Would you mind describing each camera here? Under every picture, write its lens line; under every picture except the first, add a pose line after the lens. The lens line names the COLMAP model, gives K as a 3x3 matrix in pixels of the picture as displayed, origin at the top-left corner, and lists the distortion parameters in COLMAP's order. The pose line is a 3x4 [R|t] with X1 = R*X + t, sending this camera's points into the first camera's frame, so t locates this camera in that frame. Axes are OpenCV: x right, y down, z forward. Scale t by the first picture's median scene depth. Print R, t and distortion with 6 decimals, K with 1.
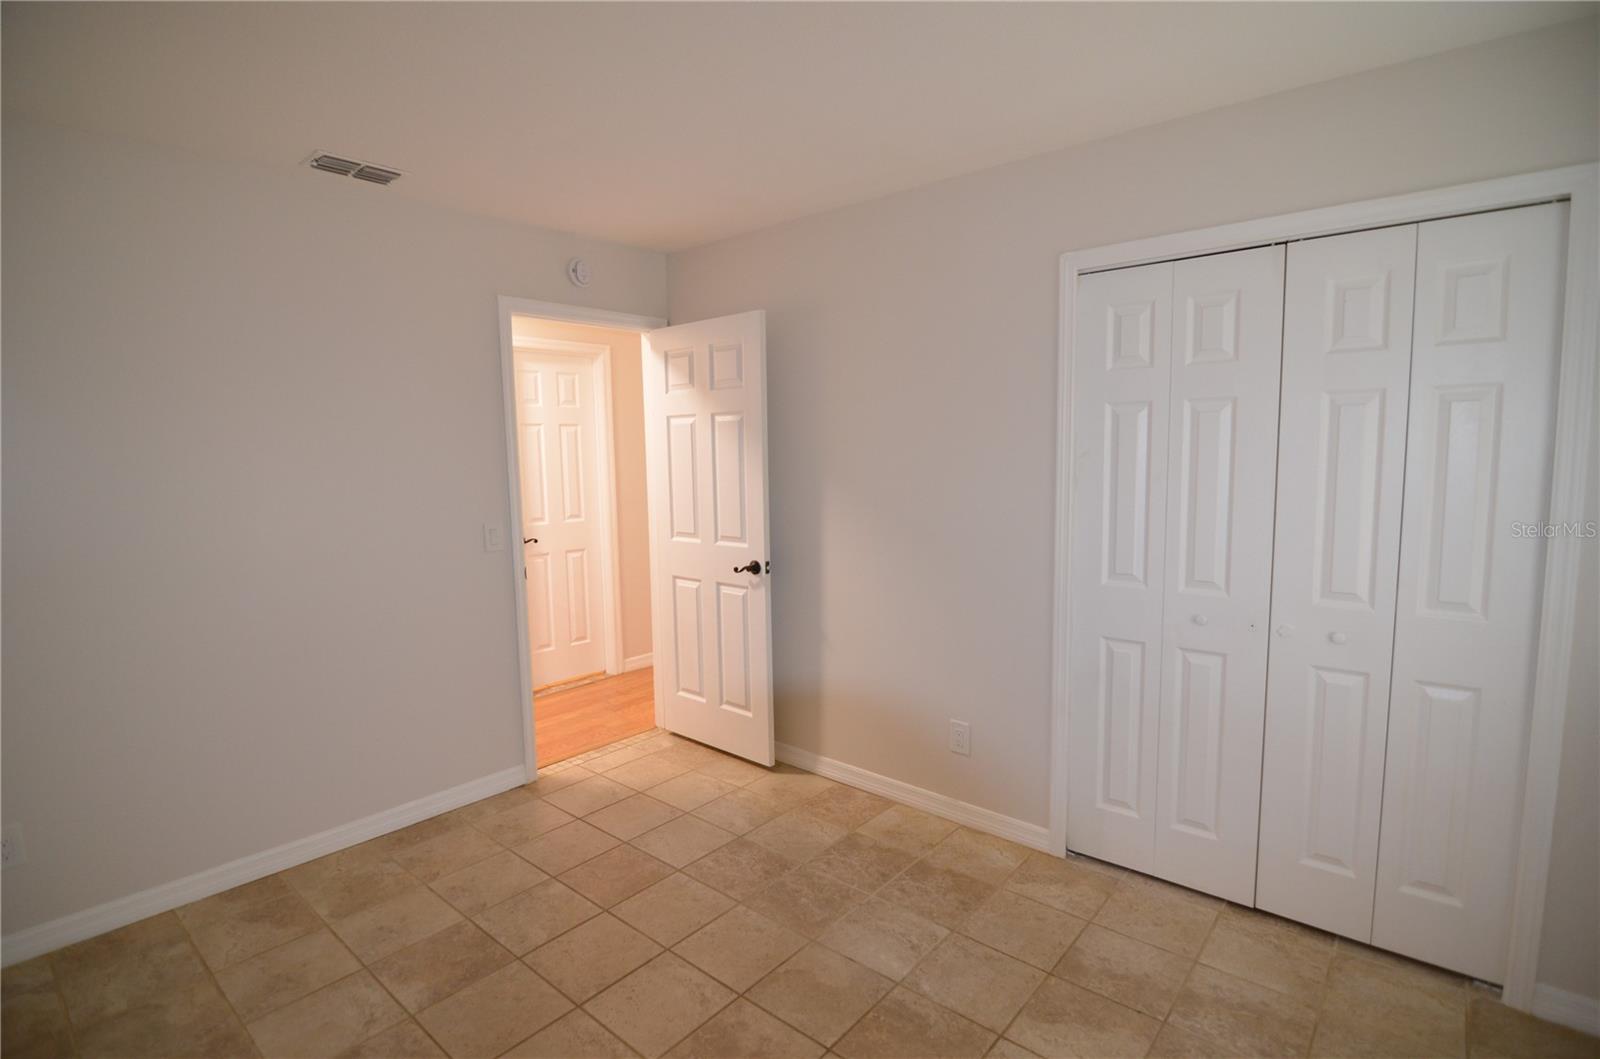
lens RADIAL K [[770.8, 0, 799.0], [0, 770.8, 531.7], [0, 0, 1]] dist [-0.006079, -0.000513]
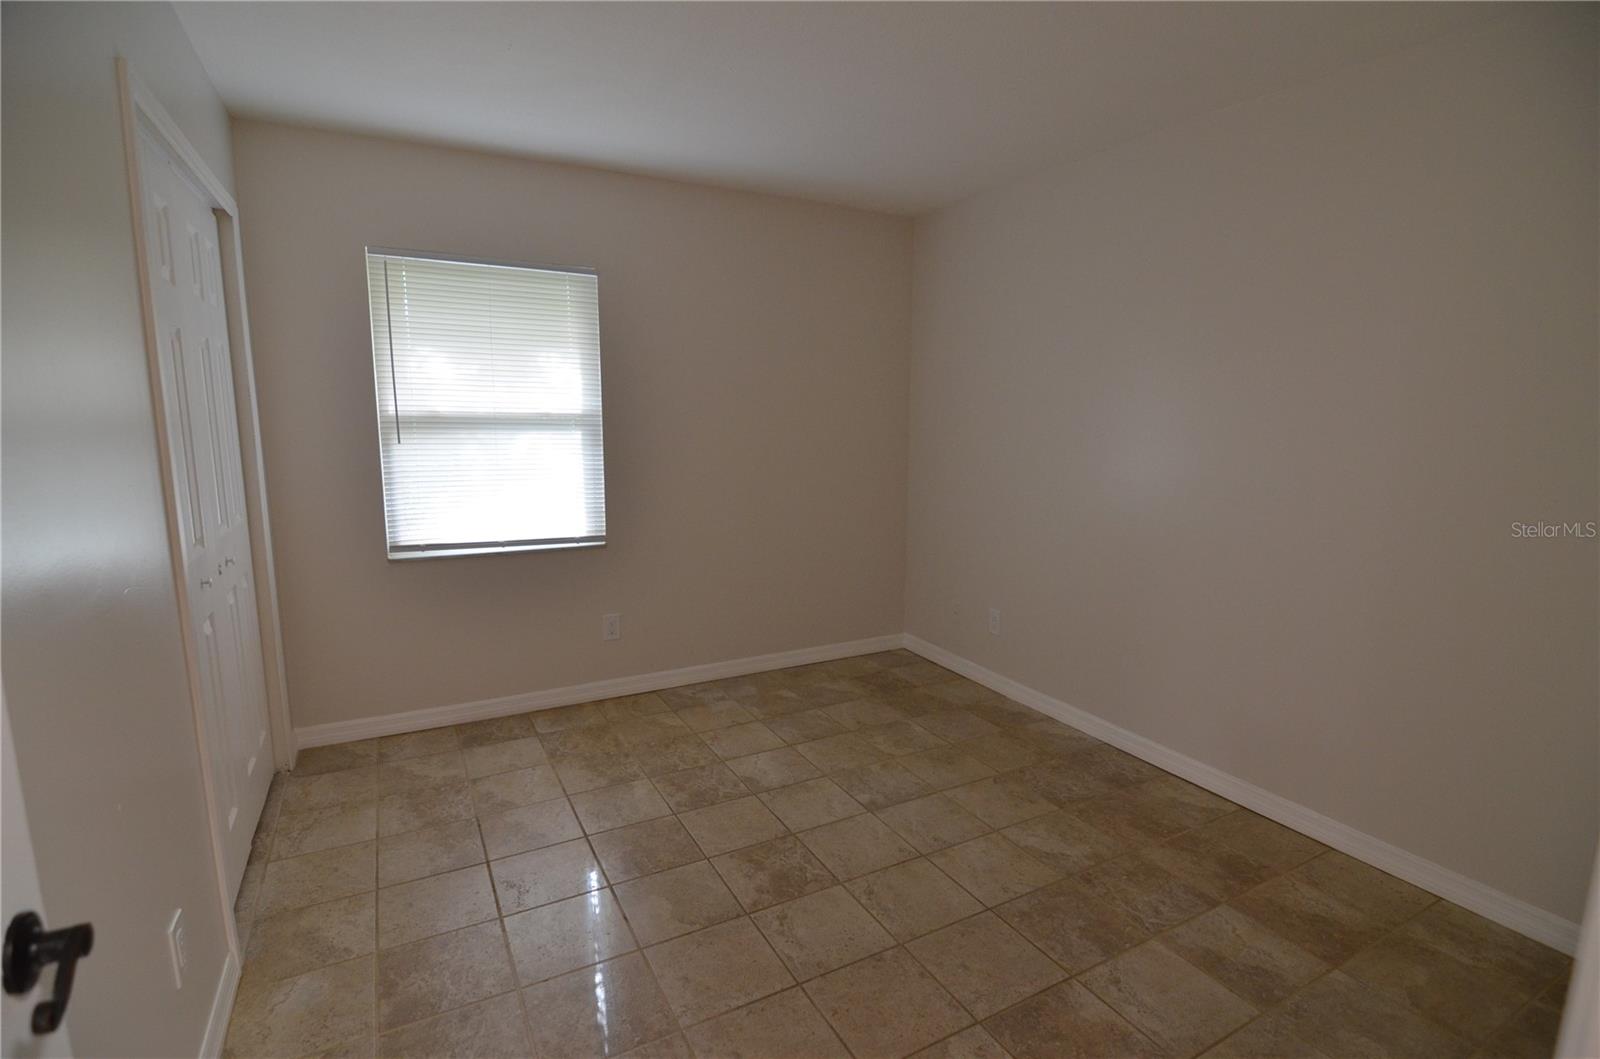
lens RADIAL K [[770.8, 0, 800.8], [0, 770.8, 529.1], [0, 0, 1]] dist [-0.006079, -0.000513]
pose [[-0.932631, -0.045276, 0.357979, -0.491875], [0.049083, 0.966957, 0.250170, -0.153704], [-0.357477, 0.250887, -0.899592, 1.785081]]
